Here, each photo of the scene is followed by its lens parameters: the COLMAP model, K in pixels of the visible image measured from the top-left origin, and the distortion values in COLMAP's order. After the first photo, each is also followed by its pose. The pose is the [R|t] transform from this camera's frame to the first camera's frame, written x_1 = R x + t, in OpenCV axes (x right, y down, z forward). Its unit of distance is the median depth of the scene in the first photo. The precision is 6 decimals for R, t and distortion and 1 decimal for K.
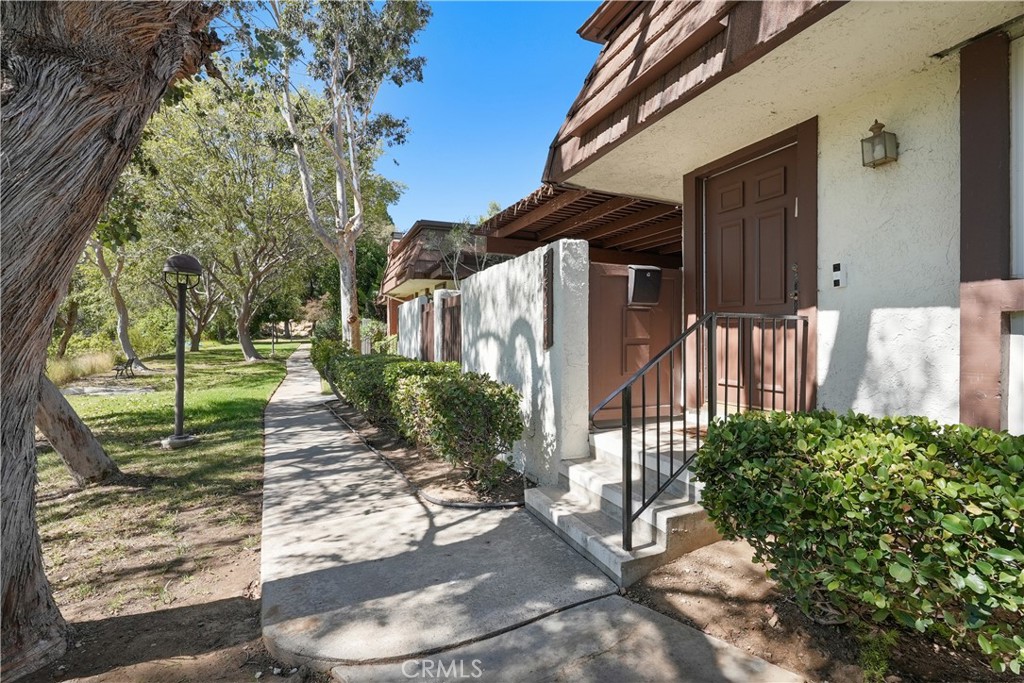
lens RADIAL K [[459.7, 0, 511.7], [0, 459.7, 332.2], [0, 0, 1]] dist [-0.003343, -0.000058]
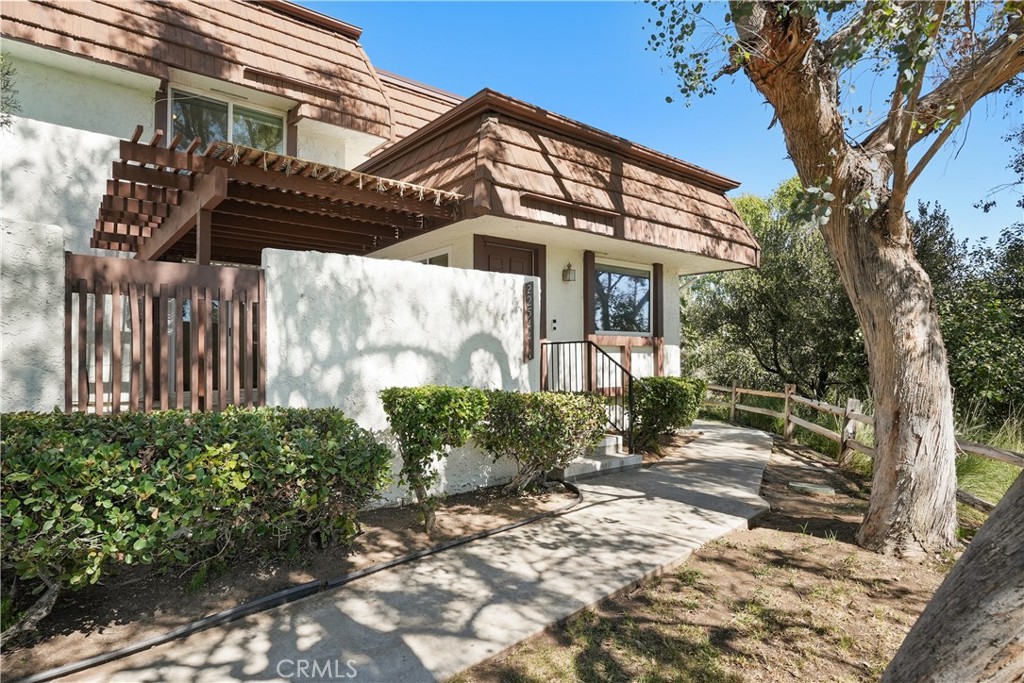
lens RADIAL K [[568.6, 0, 510.3], [0, 568.6, 351.5], [0, 0, 1]] dist [-0.003730, -0.000147]
pose [[-0.274051, 0.014337, 0.961608, -1.309829], [0.001831, 0.999895, -0.014386, 0.028736], [-0.961713, -0.002182, -0.274048, 1.401226]]
